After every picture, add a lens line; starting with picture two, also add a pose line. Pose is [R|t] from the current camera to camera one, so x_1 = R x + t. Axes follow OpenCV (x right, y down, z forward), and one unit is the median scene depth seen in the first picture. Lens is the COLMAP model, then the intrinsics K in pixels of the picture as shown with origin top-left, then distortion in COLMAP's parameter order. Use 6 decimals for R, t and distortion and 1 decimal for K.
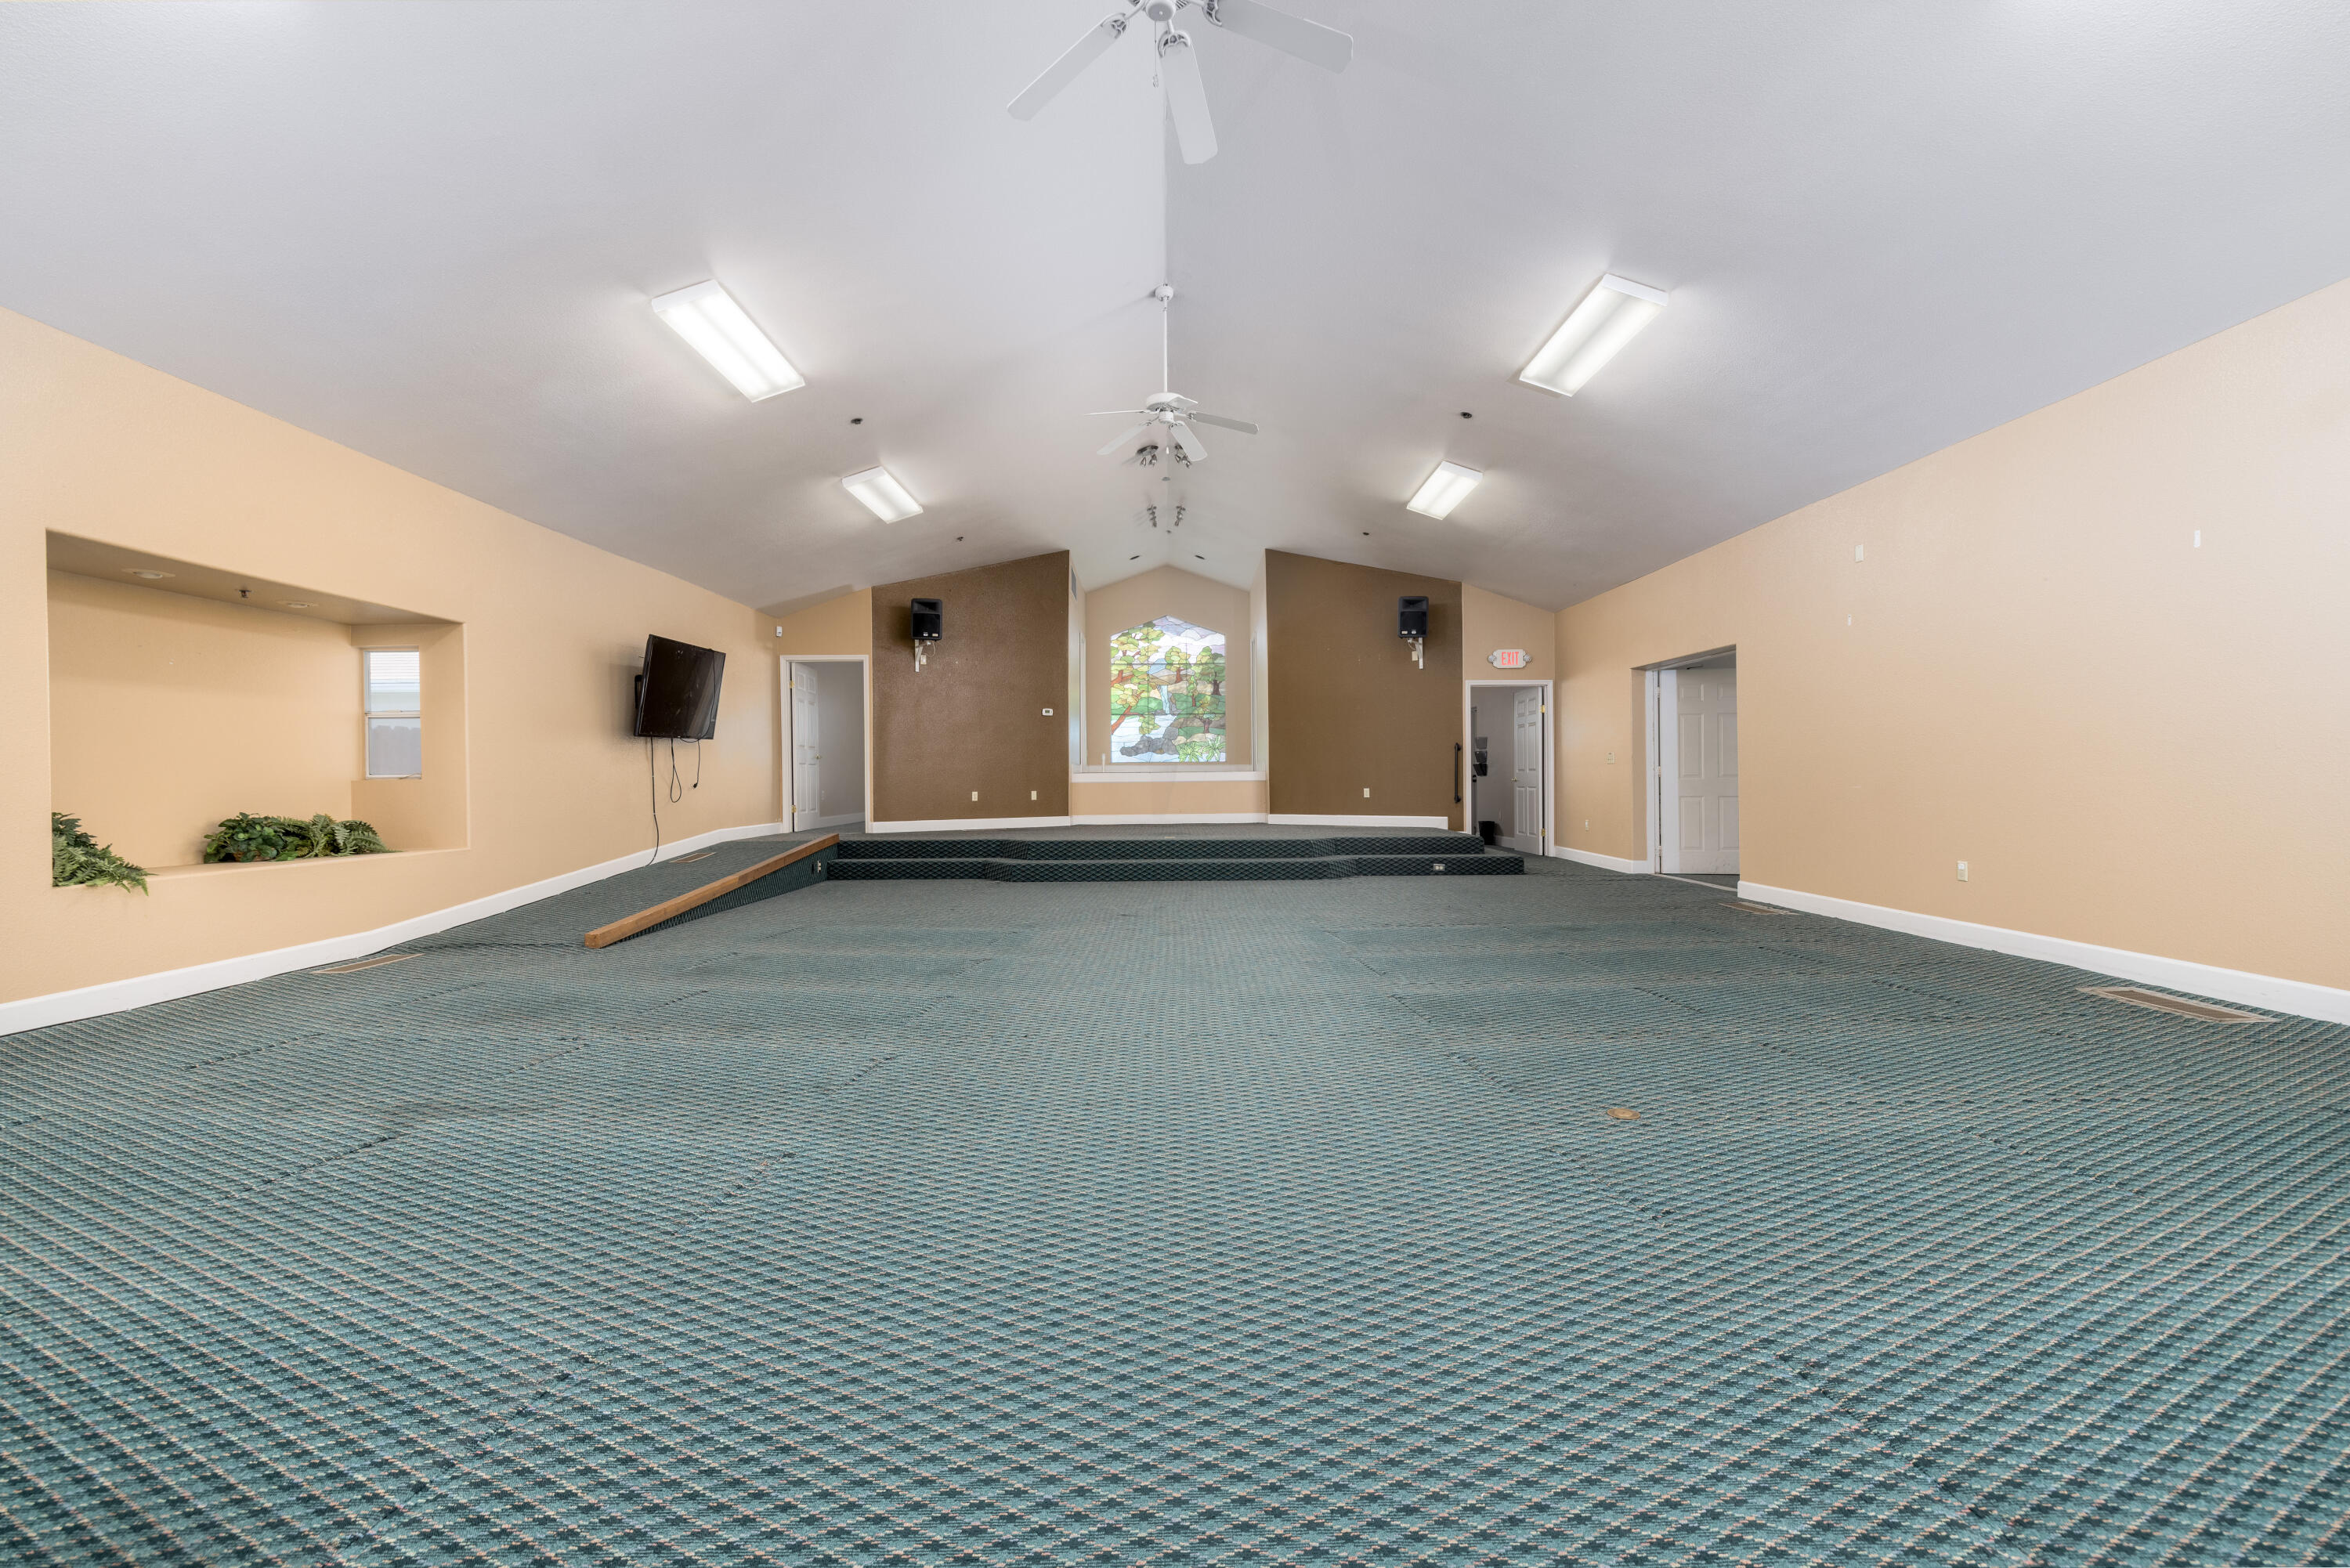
lens RADIAL K [[980.6, 0, 1175.0], [0, 980.6, 784.0], [0, 0, 1]] dist [-0.010627, -0.000077]
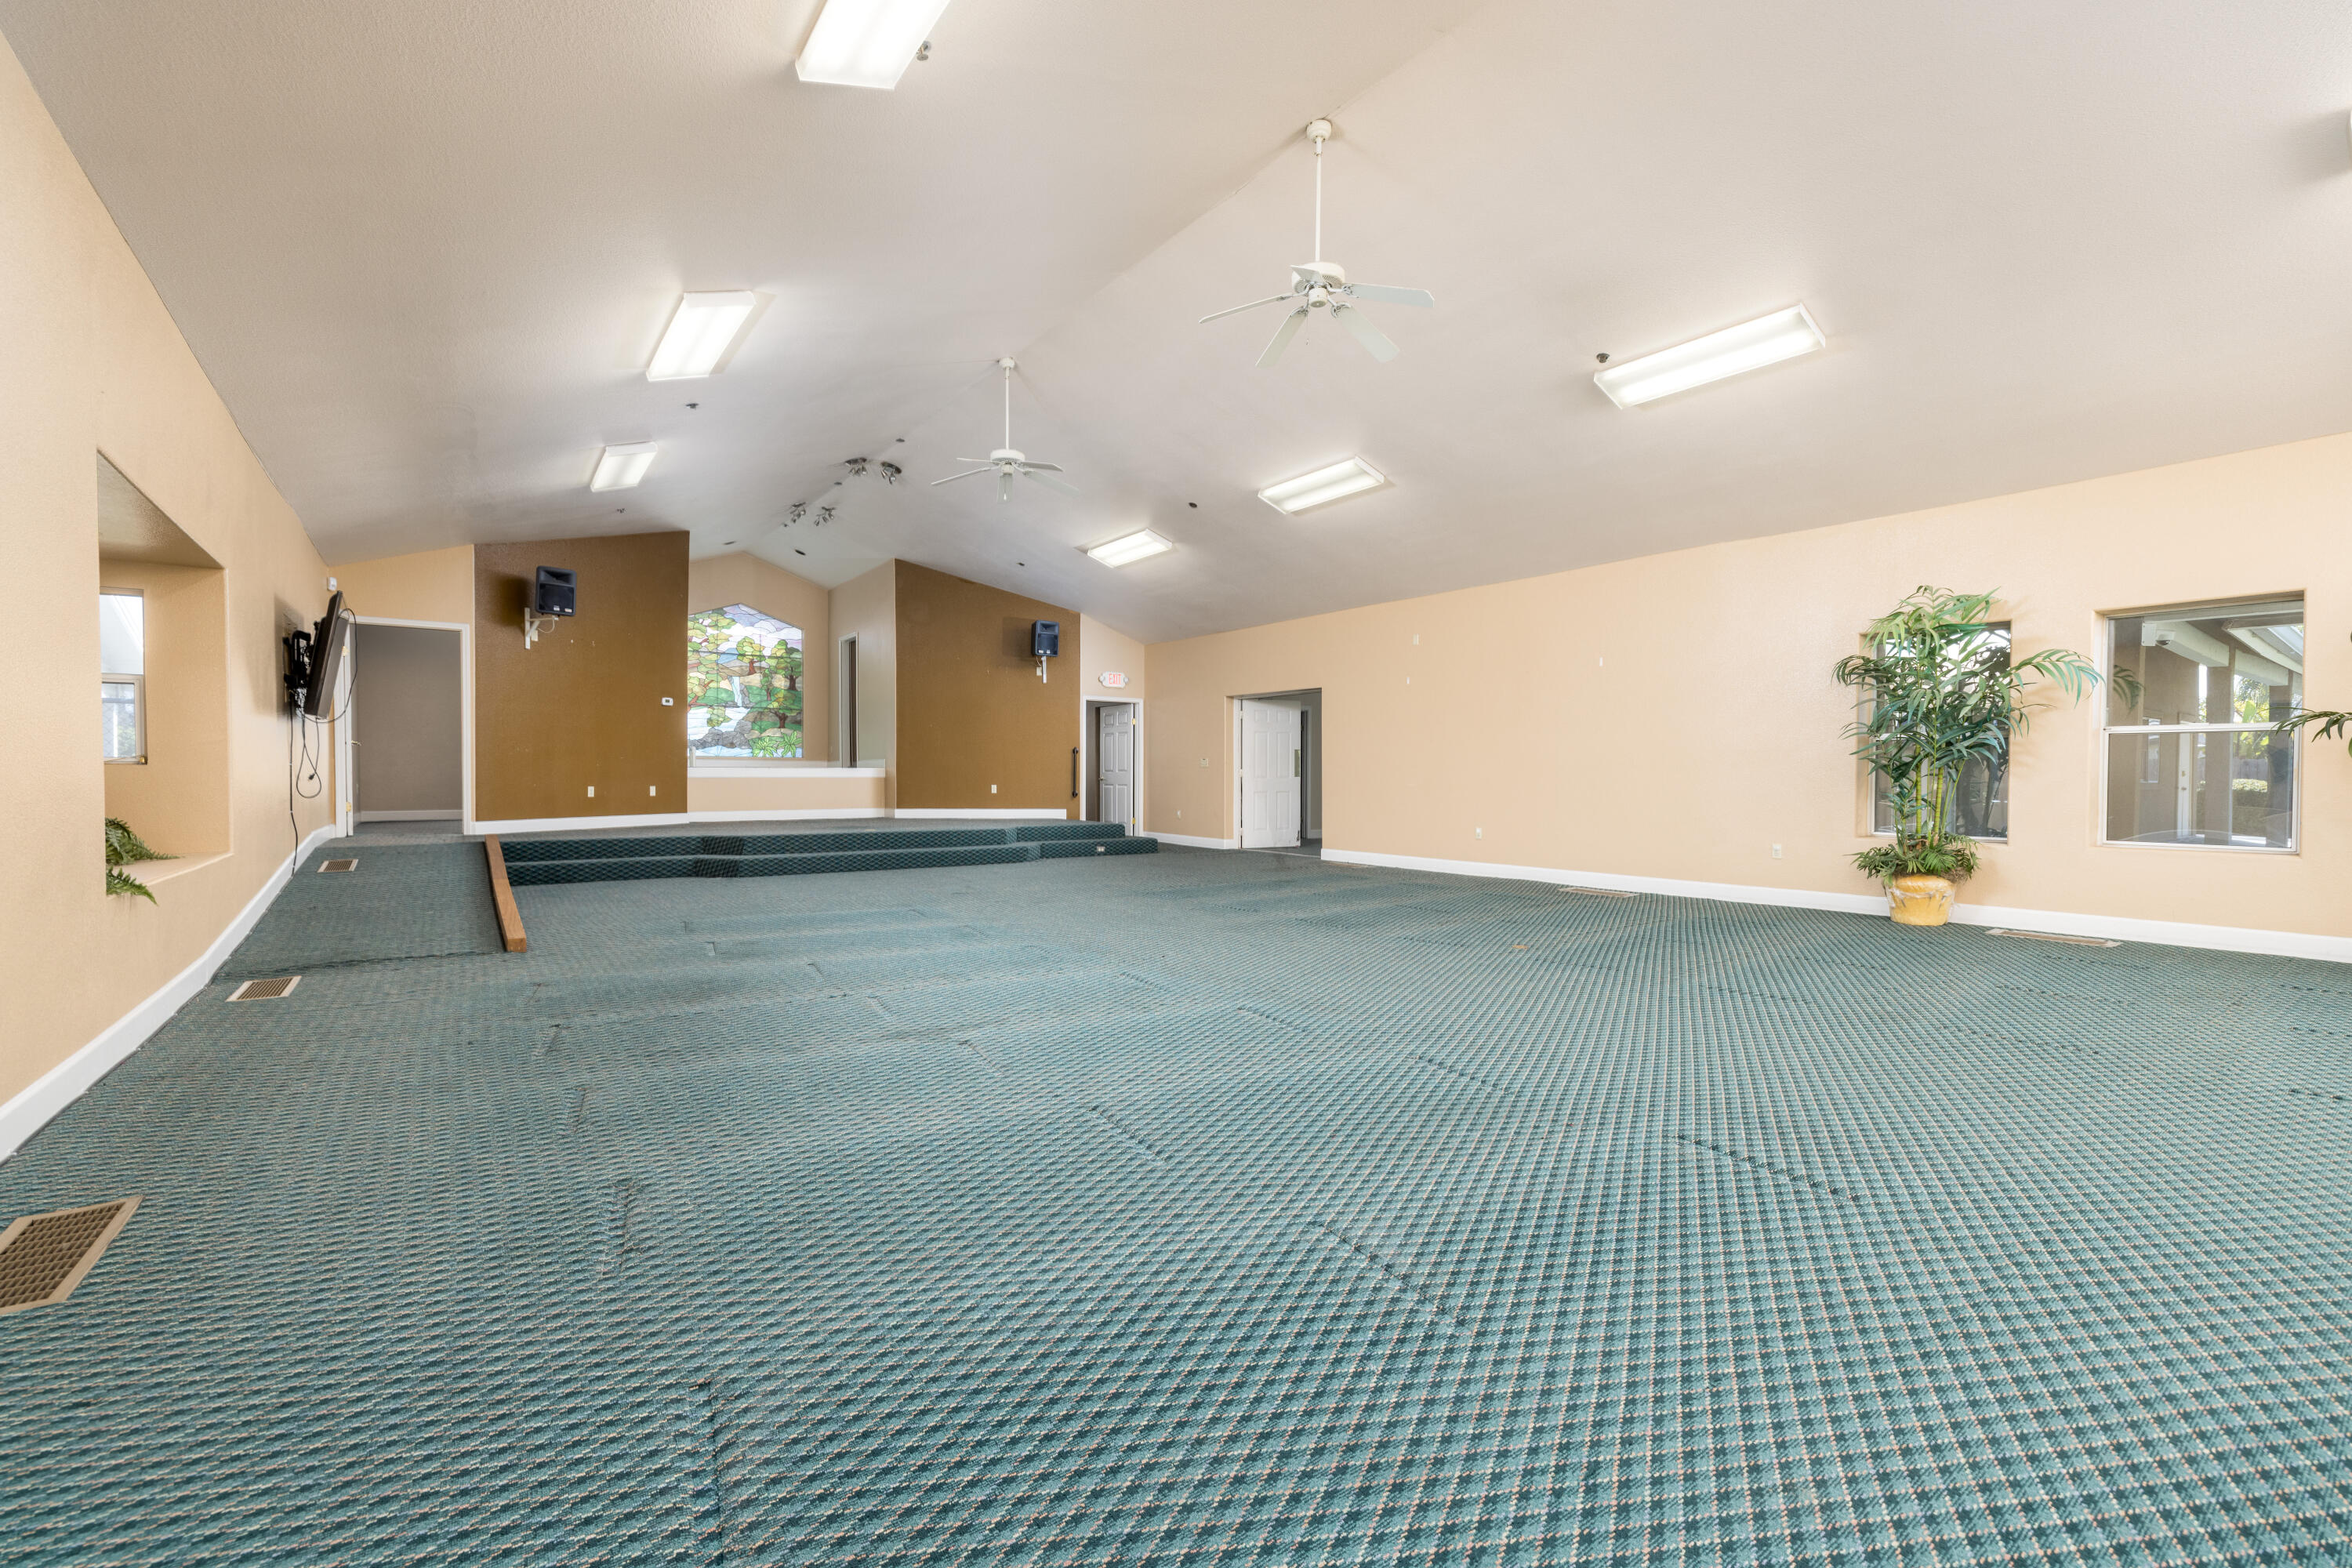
lens RADIAL K [[998.2, 0, 1175.9], [0, 998.2, 797.7], [0, 0, 1]] dist [0.000405, -0.000144]
pose [[0.813550, -0.002072, 0.581492, -0.287382], [-0.007140, 0.999883, 0.013552, 0.001675], [-0.581451, -0.015177, 0.813440, -0.056101]]
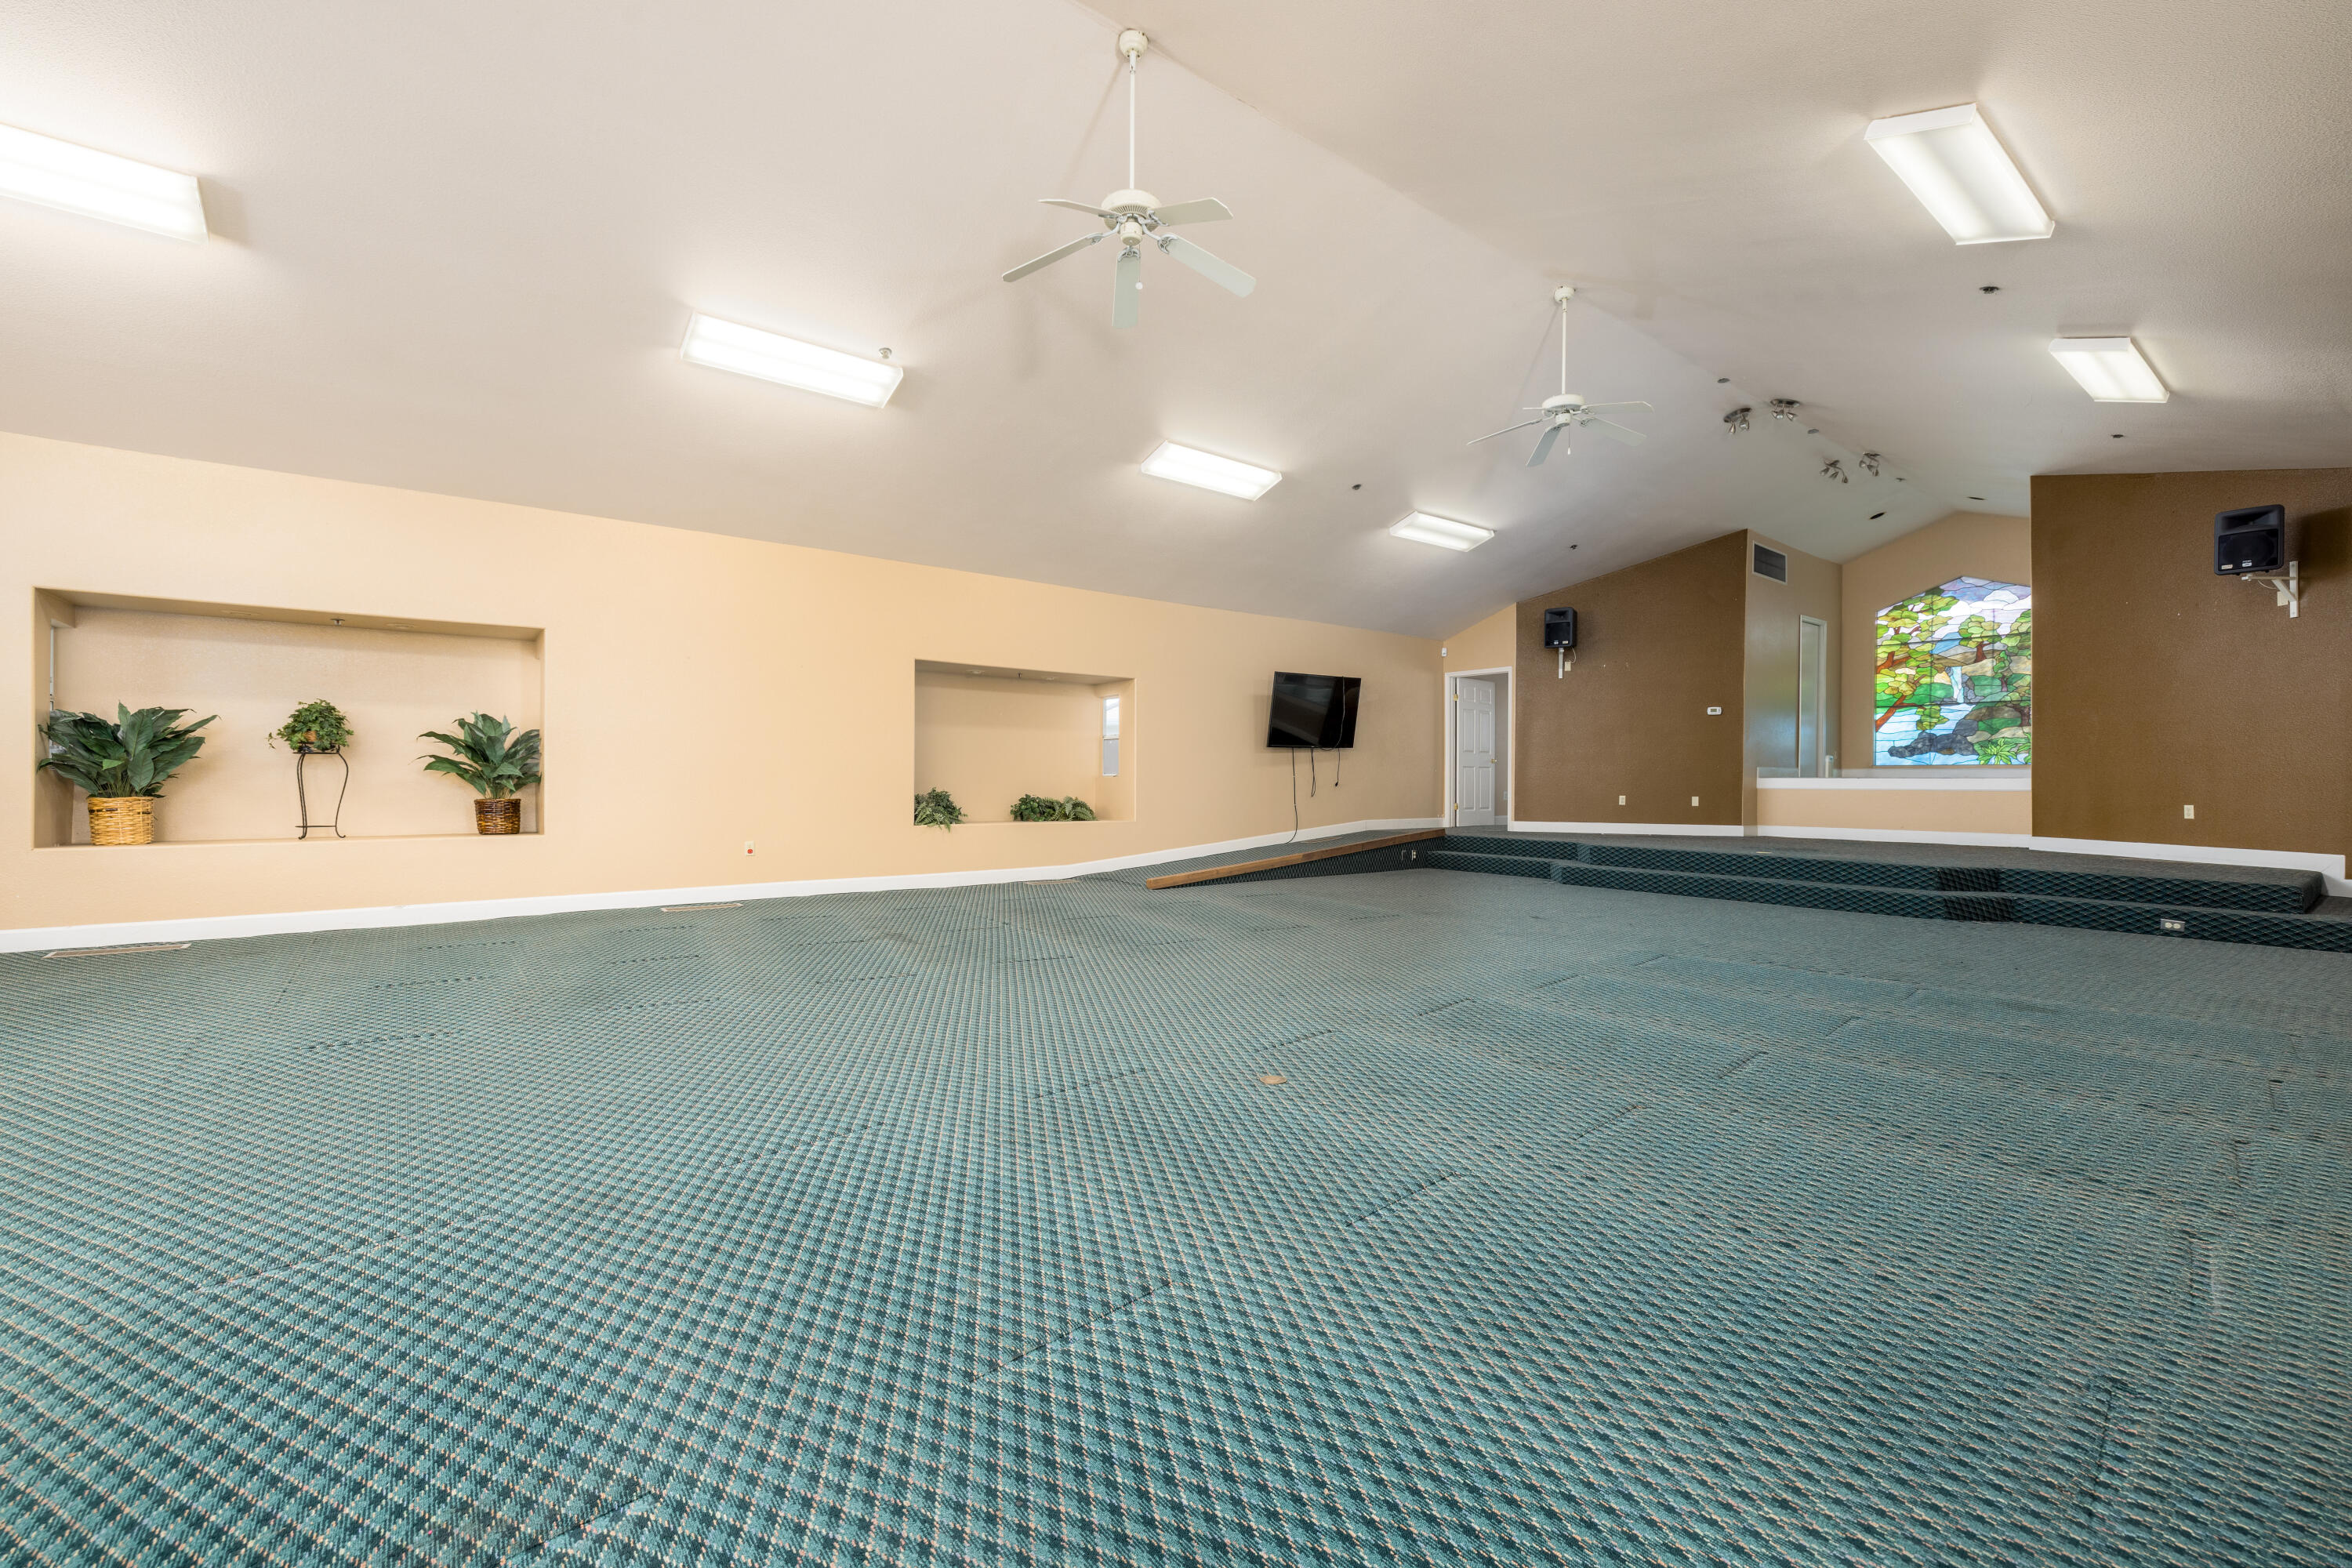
lens RADIAL K [[973.5, 0, 1176.0], [0, 973.5, 784.0], [0, 0, 1]] dist [-0.000301, 0.000126]
pose [[0.609474, 0.015403, -0.792657, 0.284196], [-0.016691, 0.999839, 0.006596, -0.002673], [0.792631, 0.009210, 0.609633, 0.046831]]
